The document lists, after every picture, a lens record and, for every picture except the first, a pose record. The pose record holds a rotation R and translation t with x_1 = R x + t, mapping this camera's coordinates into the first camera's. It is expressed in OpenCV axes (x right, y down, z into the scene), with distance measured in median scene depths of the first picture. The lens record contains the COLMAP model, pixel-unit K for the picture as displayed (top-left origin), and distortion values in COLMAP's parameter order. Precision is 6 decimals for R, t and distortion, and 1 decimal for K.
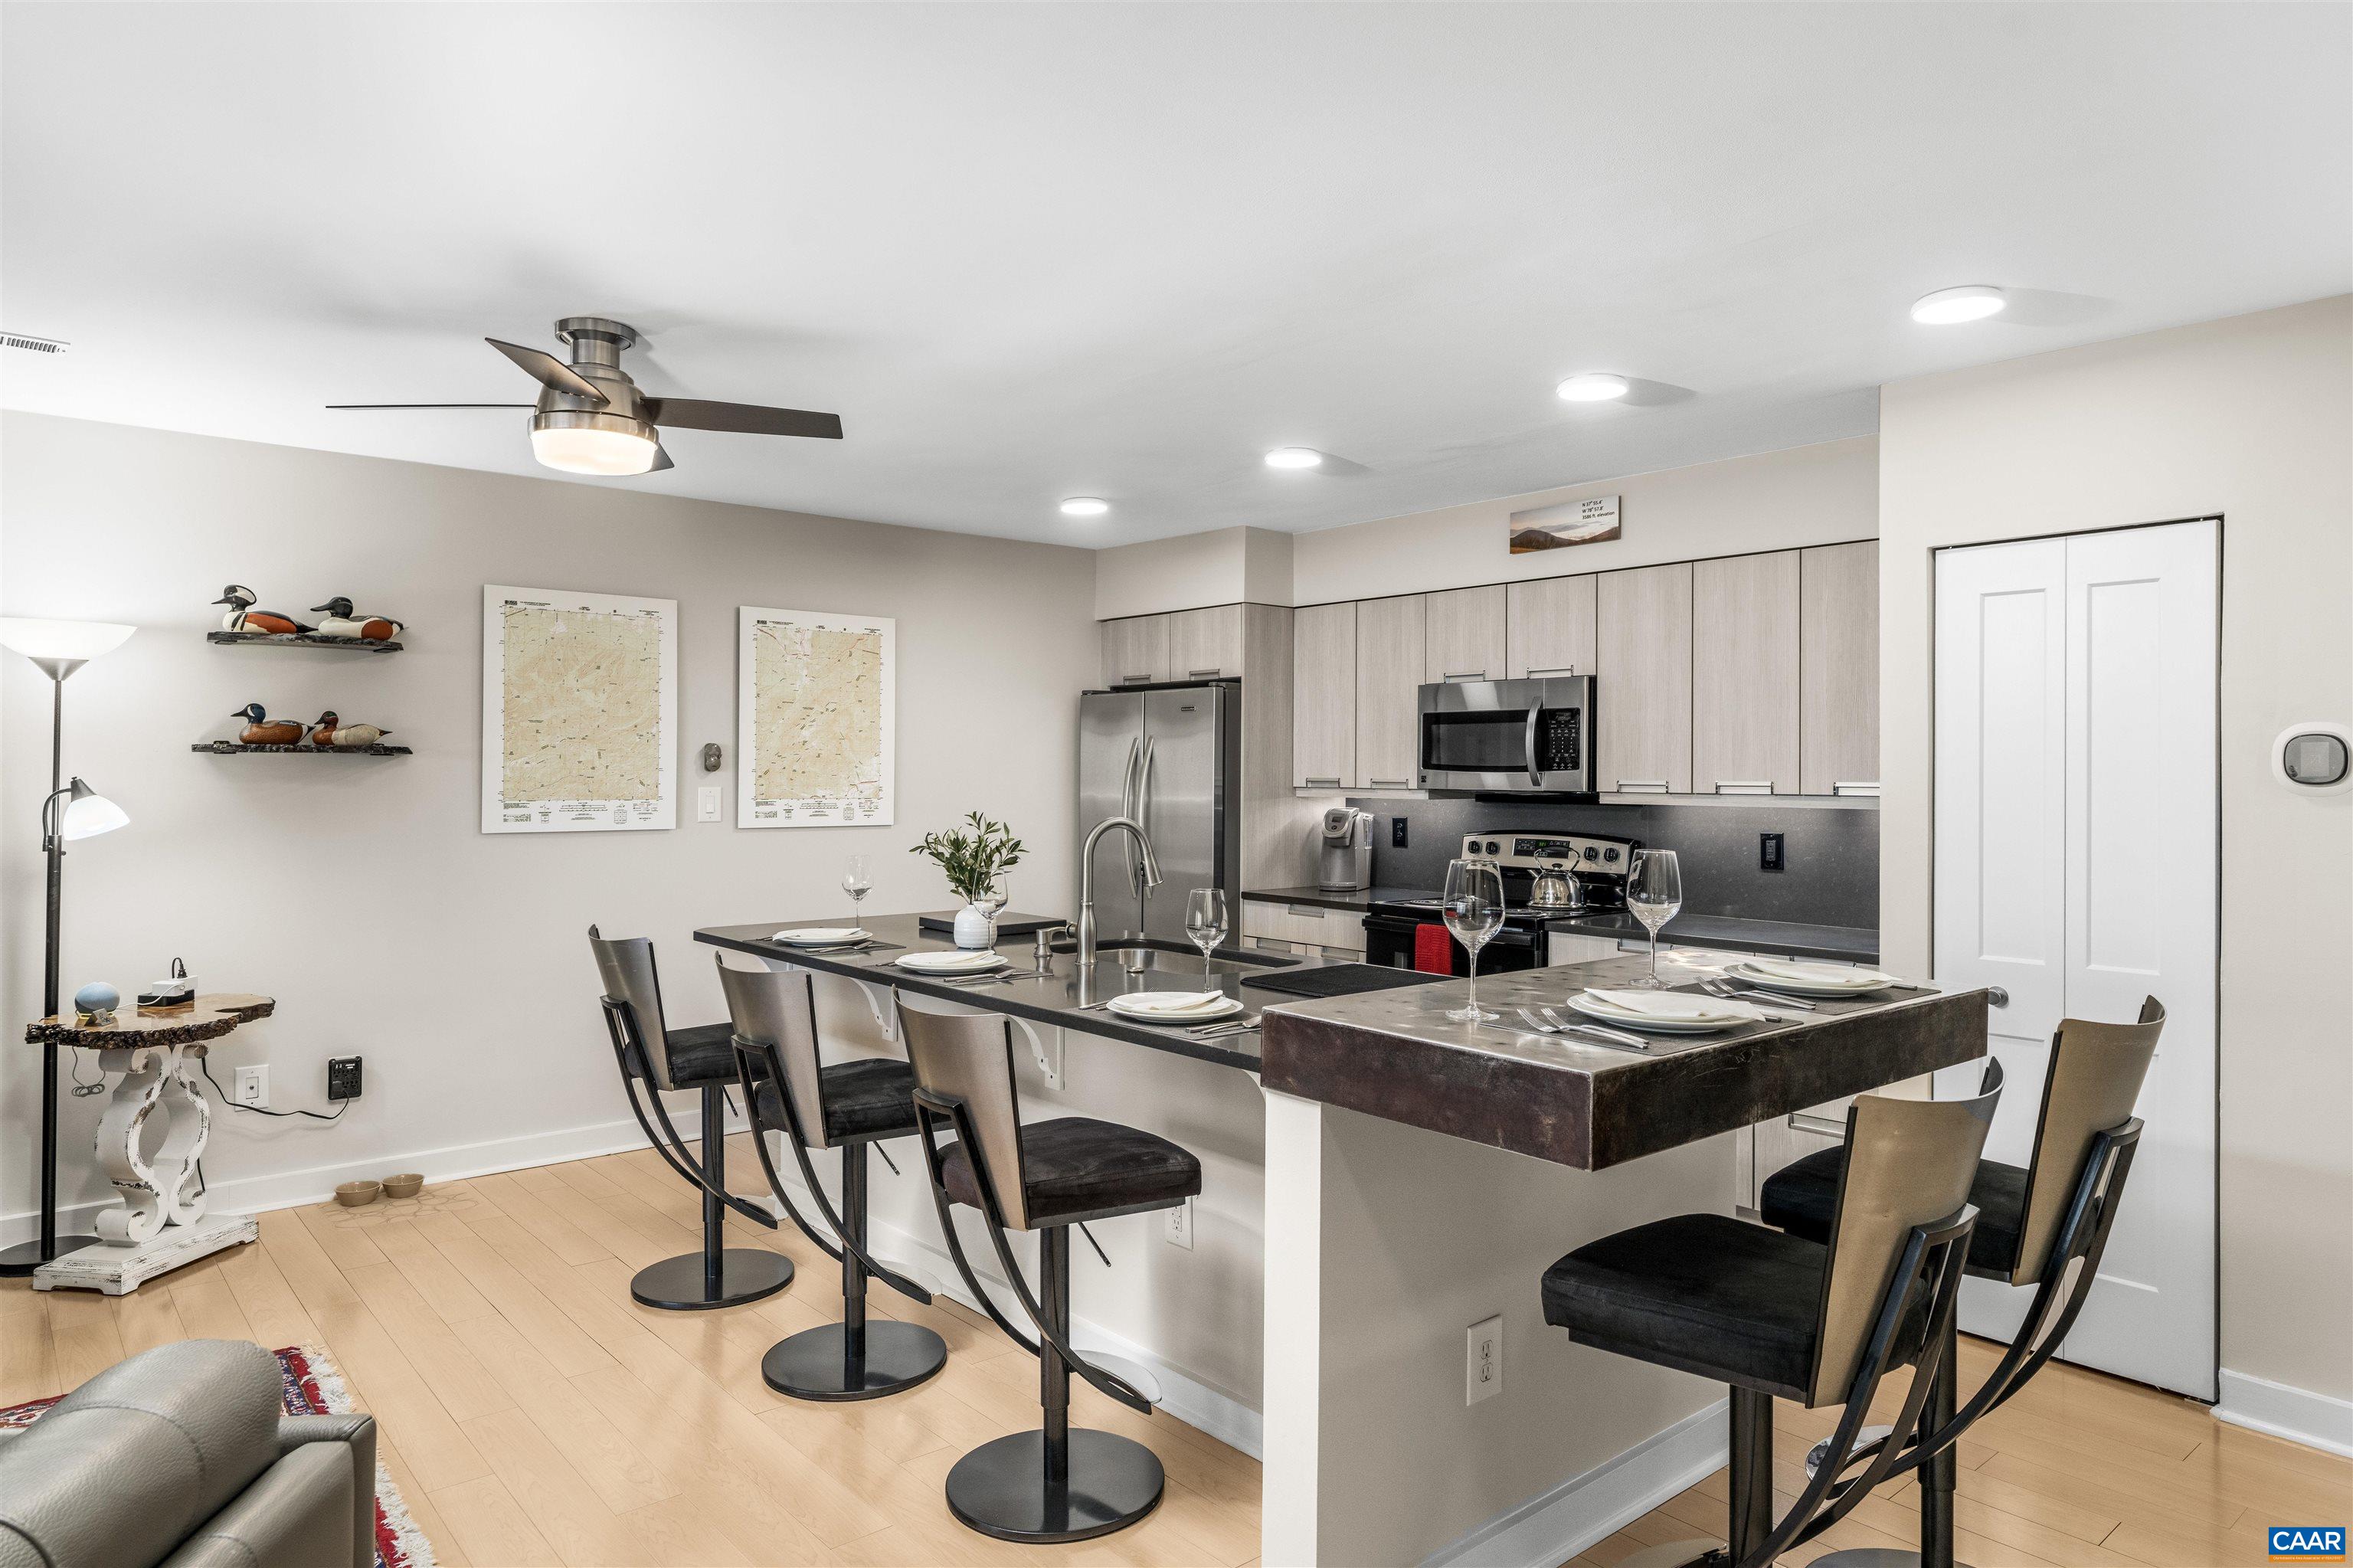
lens RADIAL K [[1432.3, 0, 1189.7], [0, 1432.3, 765.6], [0, 0, 1]] dist [0.000444, 0.001089]
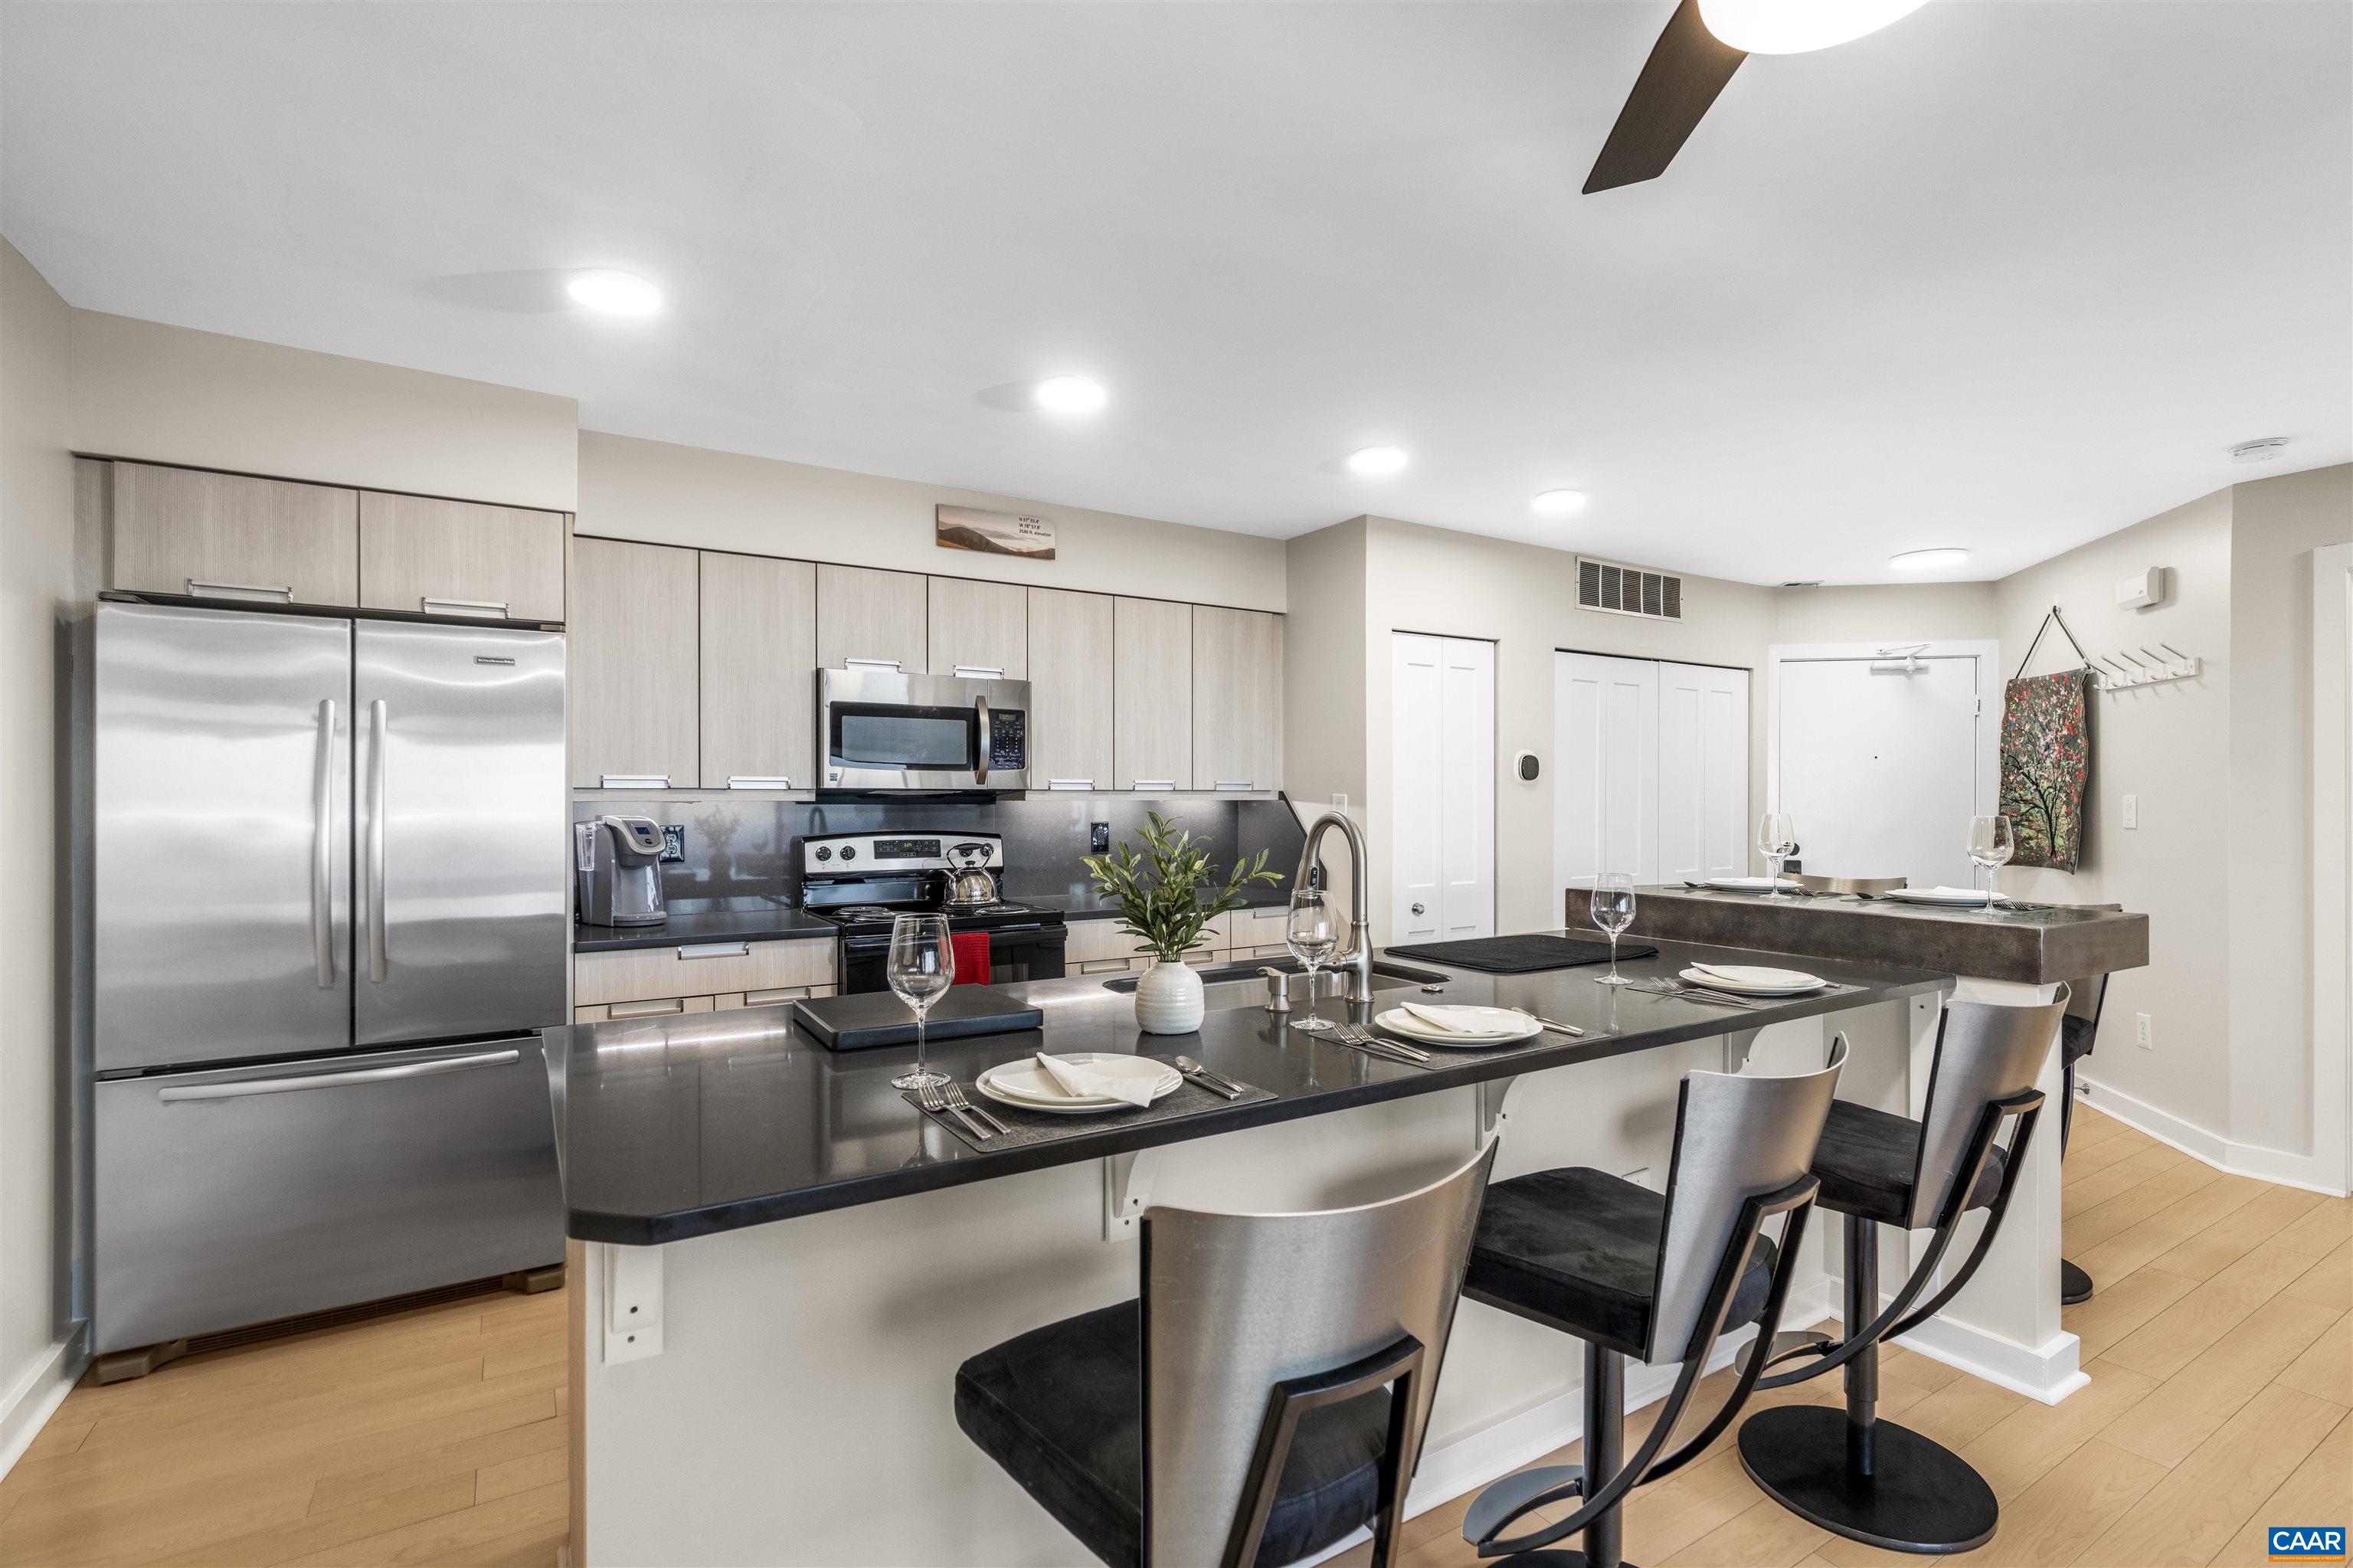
lens RADIAL K [[1071.0, 0, 1181.4], [0, 1071.0, 801.3], [0, 0, 1]] dist [-0.004655, 0.000091]
pose [[0.153518, -0.009724, 0.988098, -0.471555], [-0.003156, 0.999942, 0.010331, 0.017335], [-0.988141, -0.004705, 0.153478, 0.729142]]
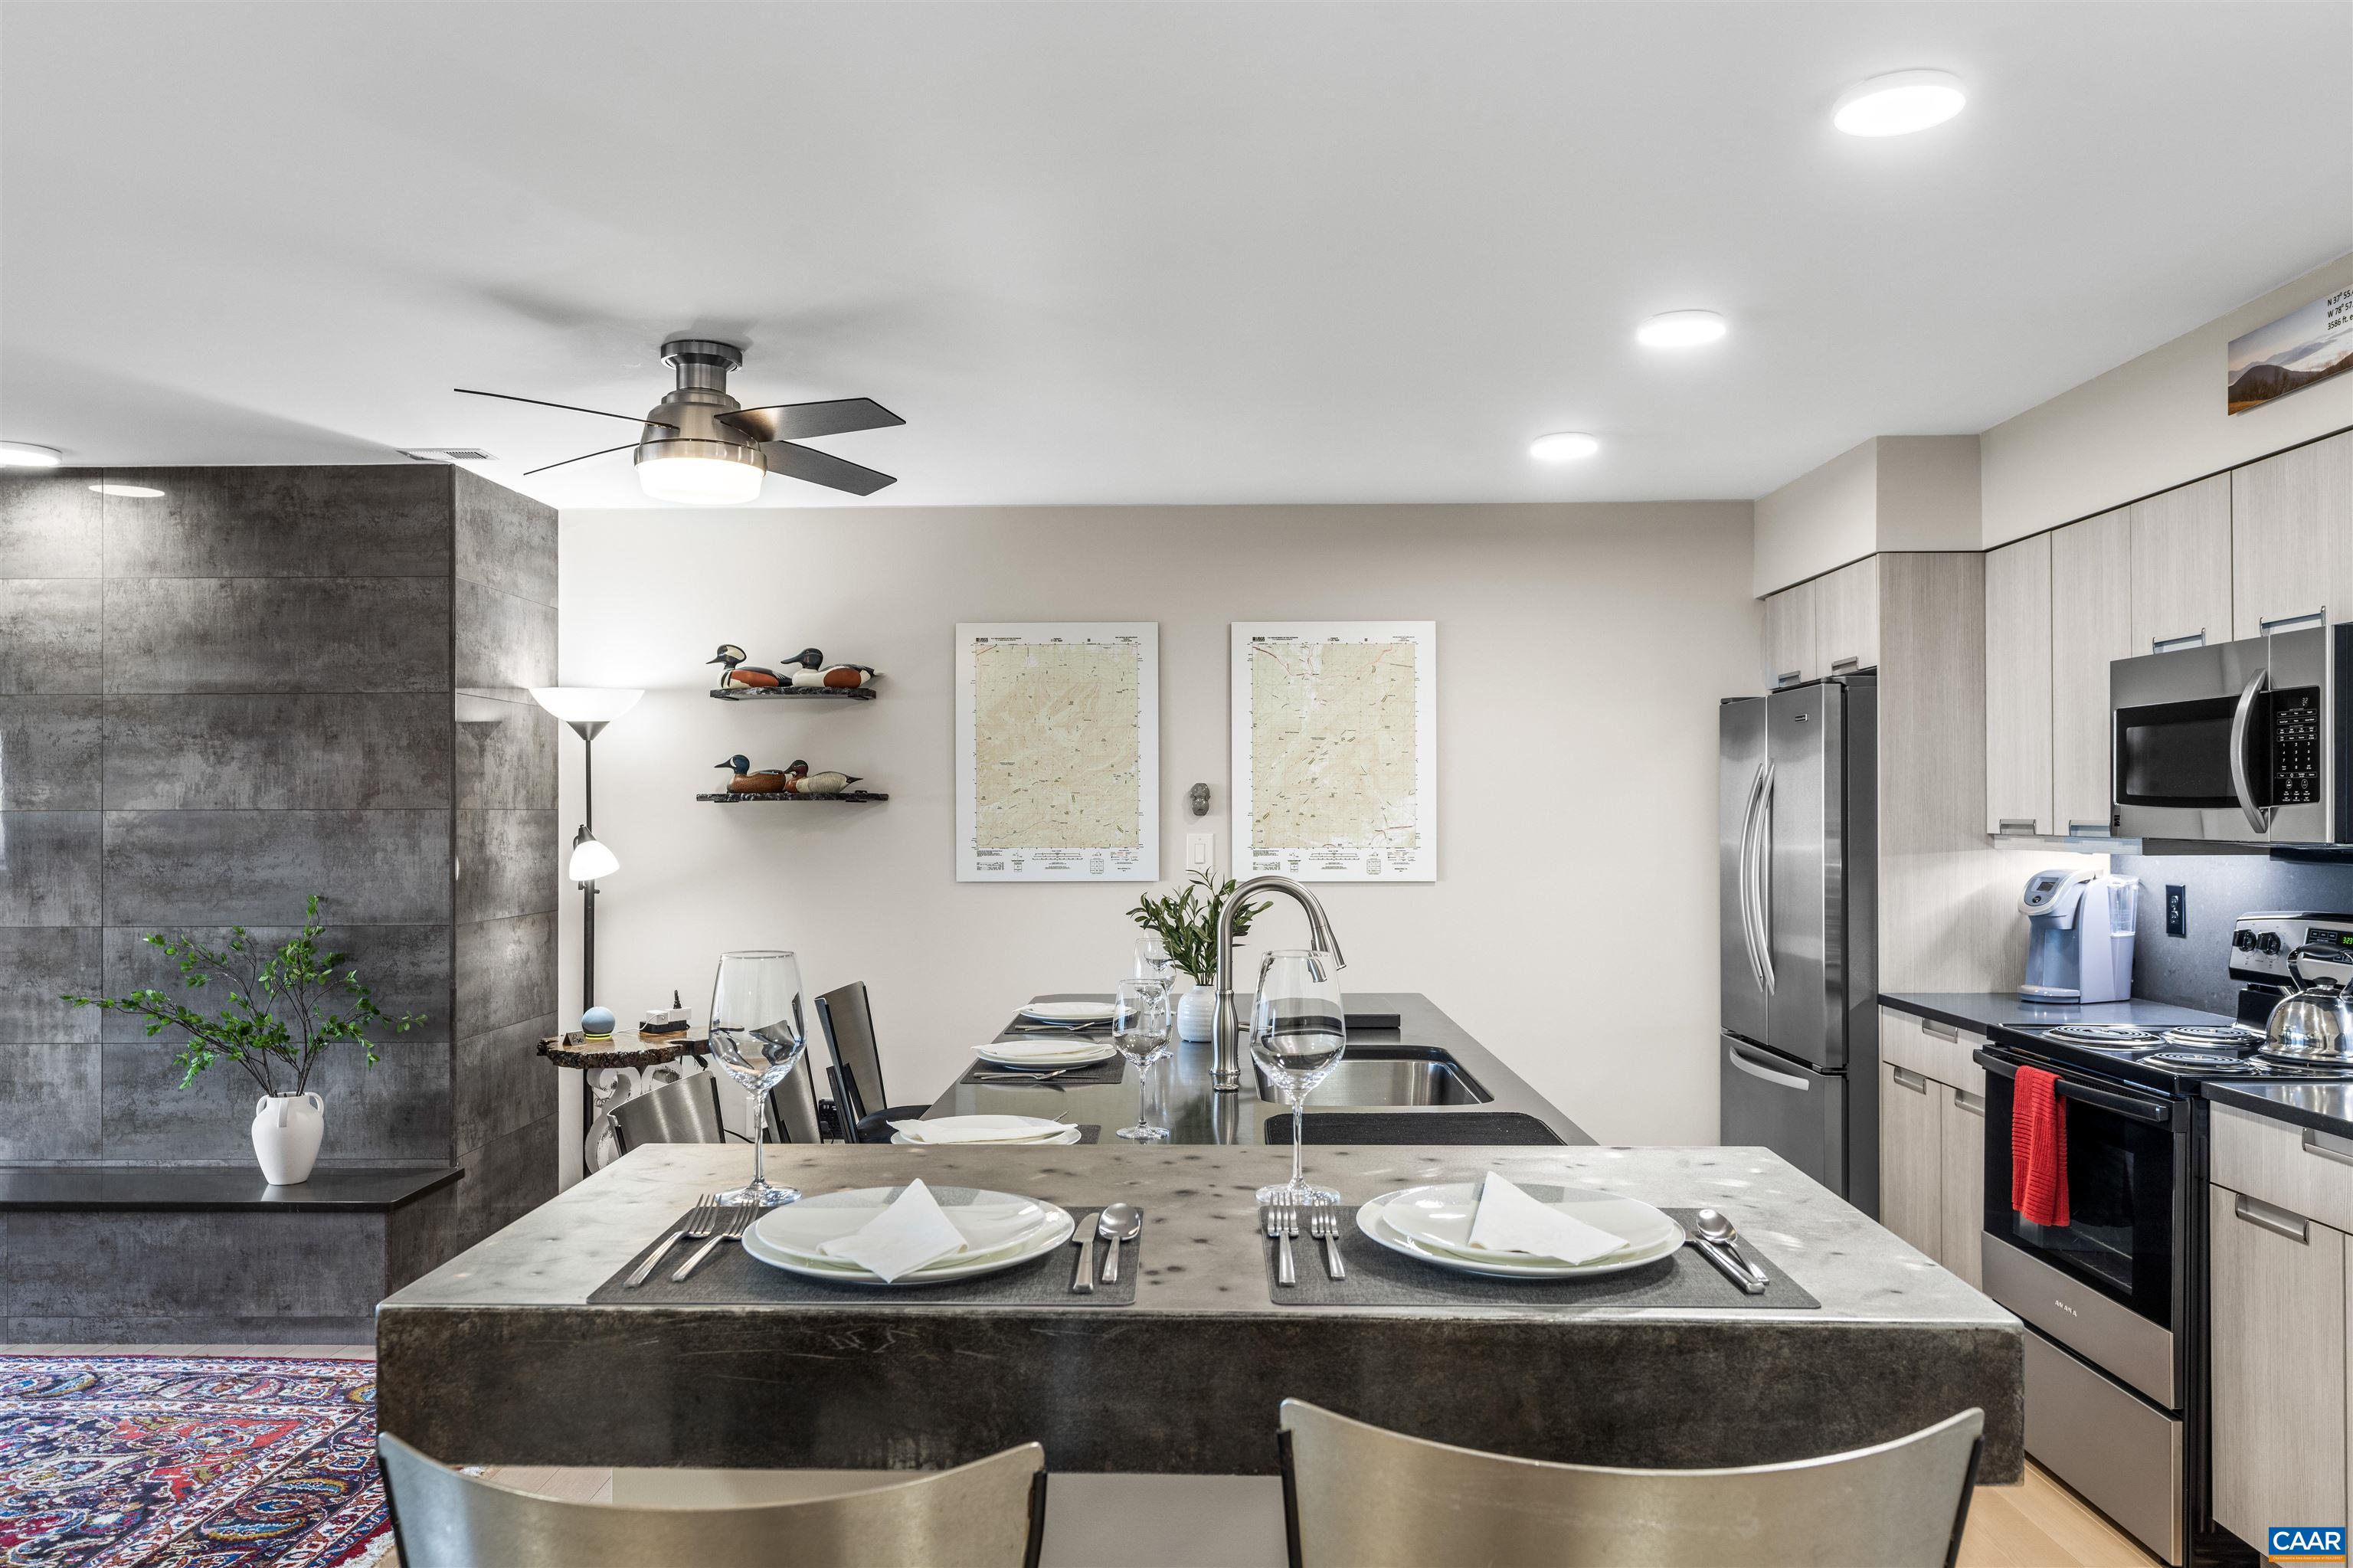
lens RADIAL K [[1693.8, 0, 1182.8], [0, 1693.8, 795.0], [0, 0, 1]] dist [-0.000104, 0.005524]
pose [[0.744918, -0.014295, -0.667003, 0.360047], [0.010008, 0.999897, -0.010252, 0.002164], [0.667081, 0.000962, 0.744984, 0.239620]]
